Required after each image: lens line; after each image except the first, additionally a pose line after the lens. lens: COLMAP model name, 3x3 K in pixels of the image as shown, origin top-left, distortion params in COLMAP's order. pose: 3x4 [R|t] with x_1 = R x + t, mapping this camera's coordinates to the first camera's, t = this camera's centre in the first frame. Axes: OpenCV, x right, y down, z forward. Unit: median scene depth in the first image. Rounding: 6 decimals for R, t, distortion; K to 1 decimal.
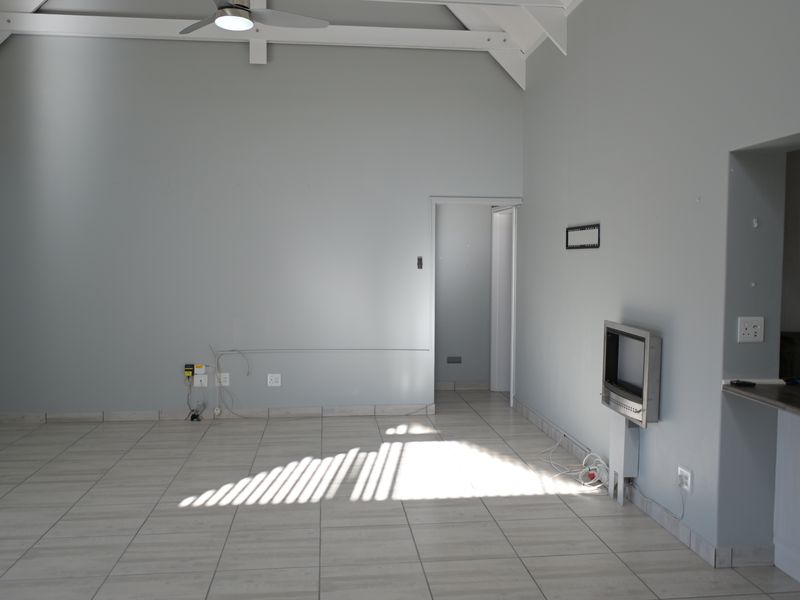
lens RADIAL K [[706.4, 0, 400.0], [0, 706.4, 300.0], [0, 0, 1]] dist [0.009466, 0.004557]
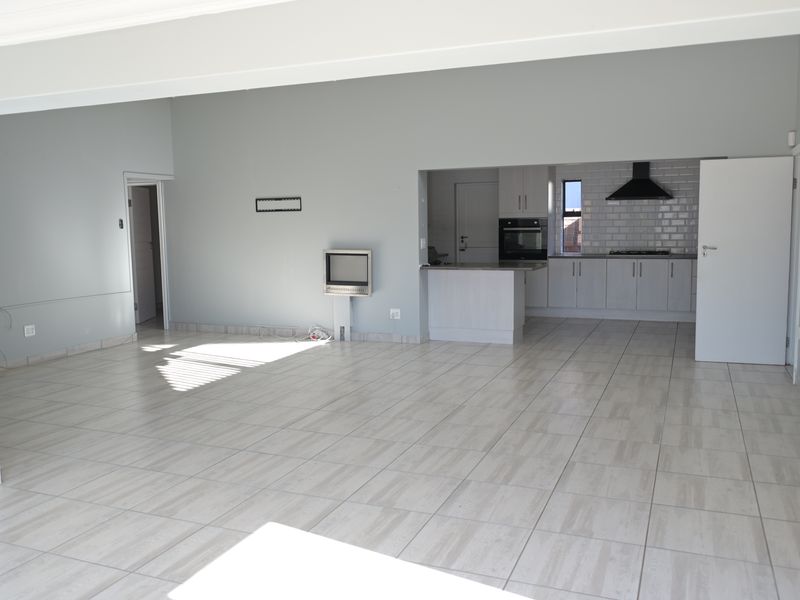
lens RADIAL K [[706.4, 0, 400.0], [0, 706.4, 300.0], [0, 0, 1]] dist [0.009466, 0.004557]
pose [[0.487215, -0.110673, 0.866241, -0.889369], [0.070523, 0.993684, 0.087290, 0.008619], [-0.870430, 0.018560, 0.491943, -0.064769]]
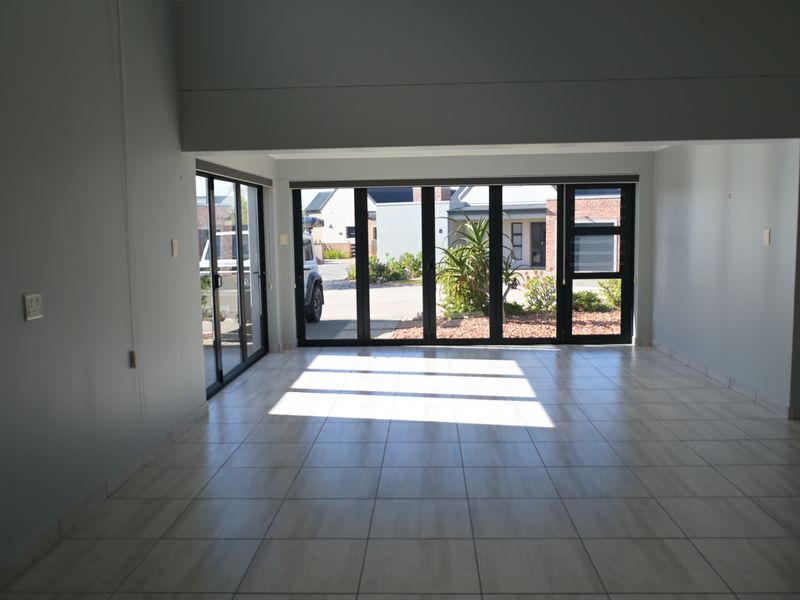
lens RADIAL K [[706.4, 0, 400.0], [0, 706.4, 300.0], [0, 0, 1]] dist [0.009466, 0.004557]
pose [[-0.146005, 0.105228, -0.983671, 4.922260], [-0.044142, 0.992644, 0.112739, -0.065234], [0.988299, 0.059882, -0.140286, 1.321554]]
